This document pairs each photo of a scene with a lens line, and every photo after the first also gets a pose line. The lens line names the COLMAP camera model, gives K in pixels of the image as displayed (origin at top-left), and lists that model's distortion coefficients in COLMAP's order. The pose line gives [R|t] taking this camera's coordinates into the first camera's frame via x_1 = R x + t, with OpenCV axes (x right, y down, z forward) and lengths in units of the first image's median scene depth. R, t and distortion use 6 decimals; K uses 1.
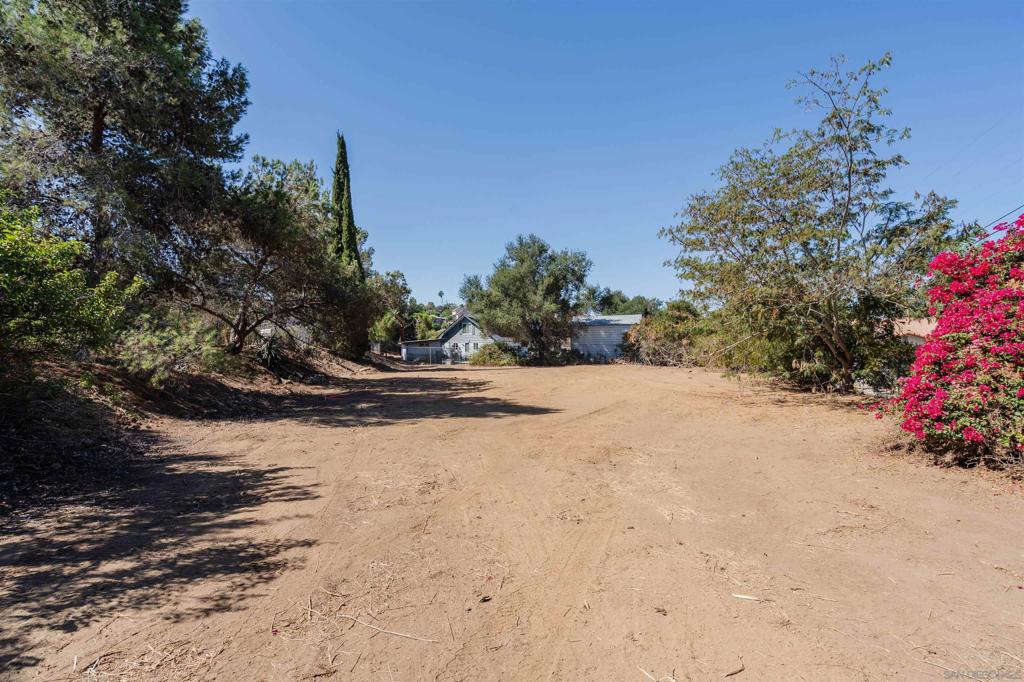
lens RADIAL K [[462.3, 0, 498.0], [0, 462.3, 340.9], [0, 0, 1]] dist [-0.000057, 0.000674]
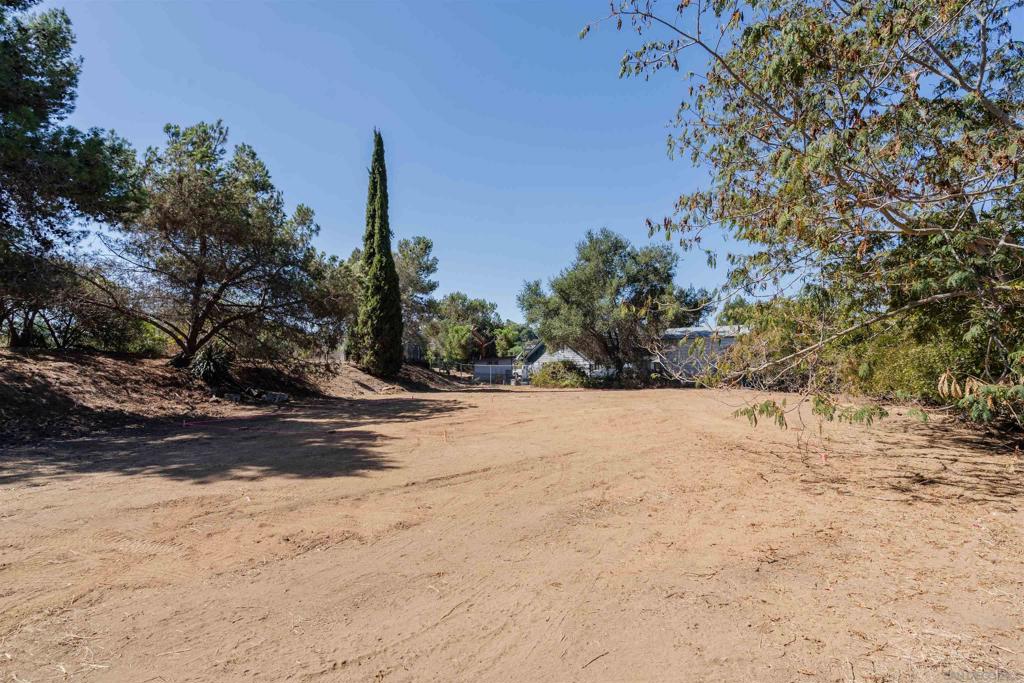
lens RADIAL K [[460.4, 0, 509.1], [0, 460.4, 340.8], [0, 0, 1]] dist [0.001353, 0.001105]
pose [[0.963586, -0.008511, -0.267263, 0.130167], [-0.004882, 0.998767, -0.049409, 0.011262], [0.267354, 0.048915, 0.962356, 0.179104]]
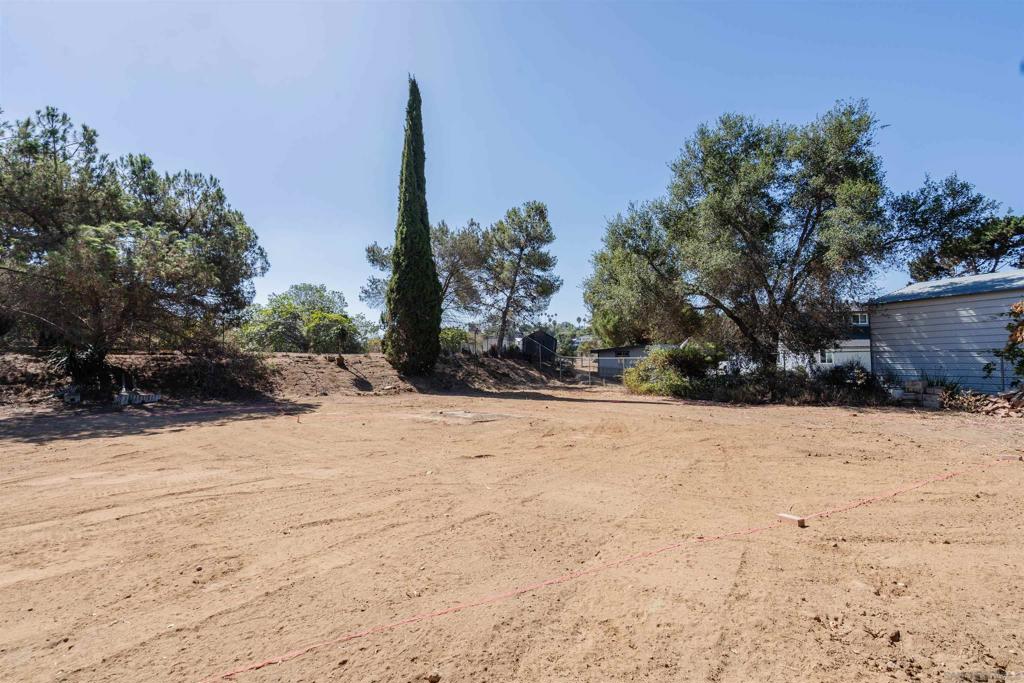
lens RADIAL K [[462.3, 0, 498.0], [0, 462.3, 341.4], [0, 0, 1]] dist [-0.000057, 0.000674]
pose [[0.637758, -0.021319, -0.769942, 0.284546], [0.000887, 0.999637, -0.026945, 0.010158], [0.770237, 0.016502, 0.637545, 0.535803]]
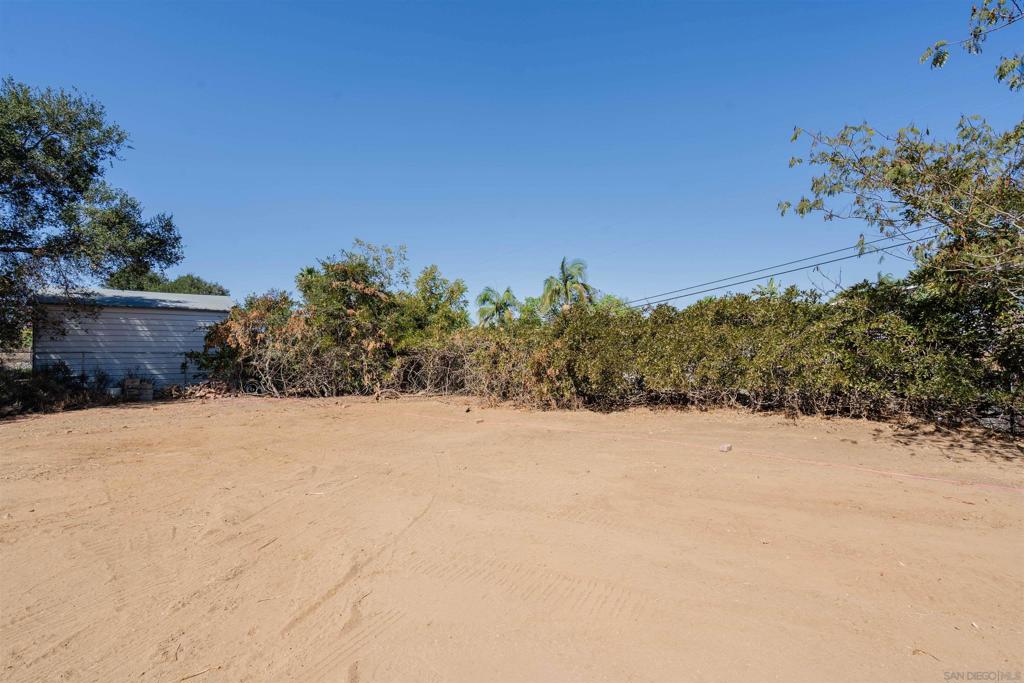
lens RADIAL K [[460.4, 0, 509.1], [0, 460.4, 340.8], [0, 0, 1]] dist [0.001353, 0.001105]
pose [[0.564486, 0.032644, 0.824797, 0.072206], [-0.002550, 0.999282, -0.037805, 0.012315], [-0.825438, 0.019238, 0.564164, 0.512793]]
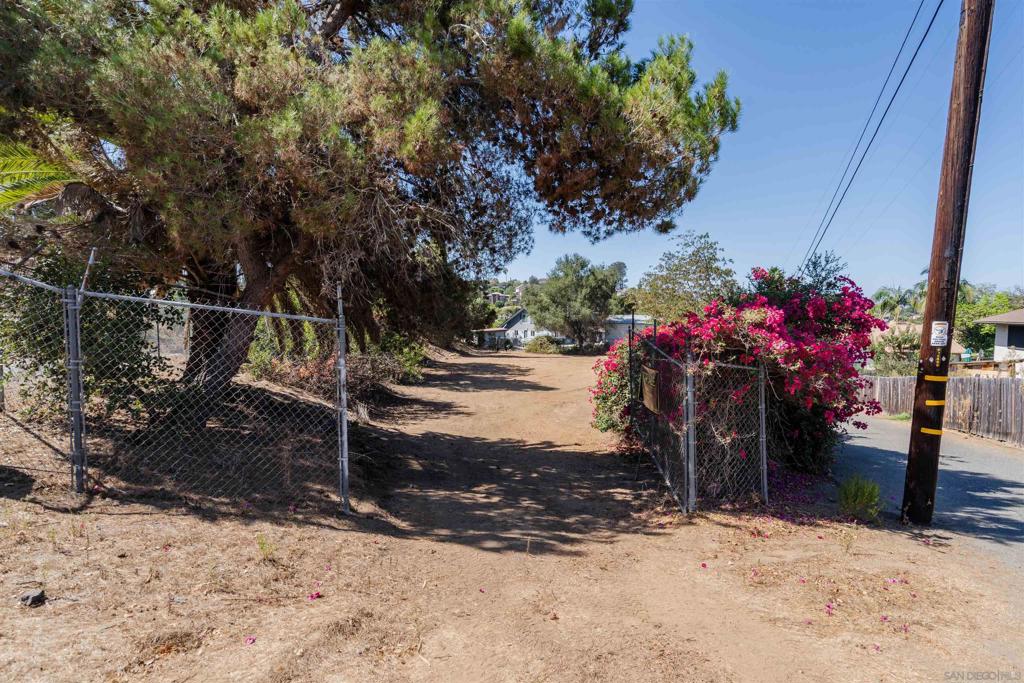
lens RADIAL K [[470.8, 0, 508.2], [0, 470.8, 346.3], [0, 0, 1]] dist [0.000101, 0.000320]
pose [[0.993232, 0.028949, -0.112480, 0.042360], [-0.021569, 0.997568, 0.066282, -0.054373], [0.114125, -0.063407, 0.991441, -0.357830]]
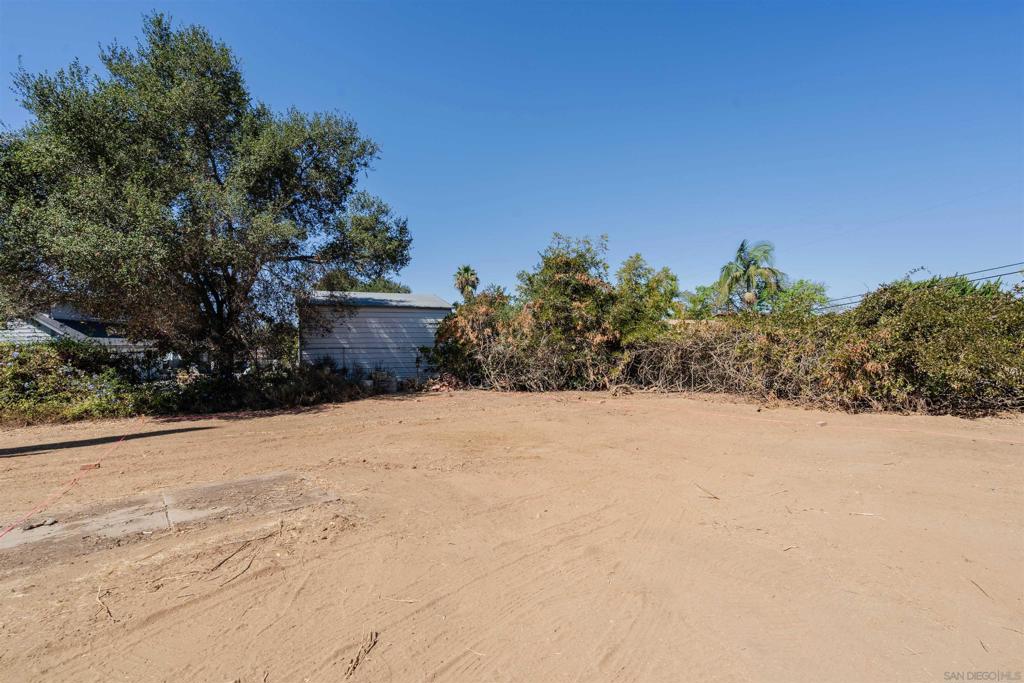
lens RADIAL K [[463.9, 0, 509.7], [0, 463.9, 344.3], [0, 0, 1]] dist [-0.001619, -0.000188]
pose [[0.753102, 0.011427, 0.657805, 0.021910], [0.001055, 0.999827, -0.018575, 0.013157], [-0.657903, 0.014683, 0.752960, 0.597272]]
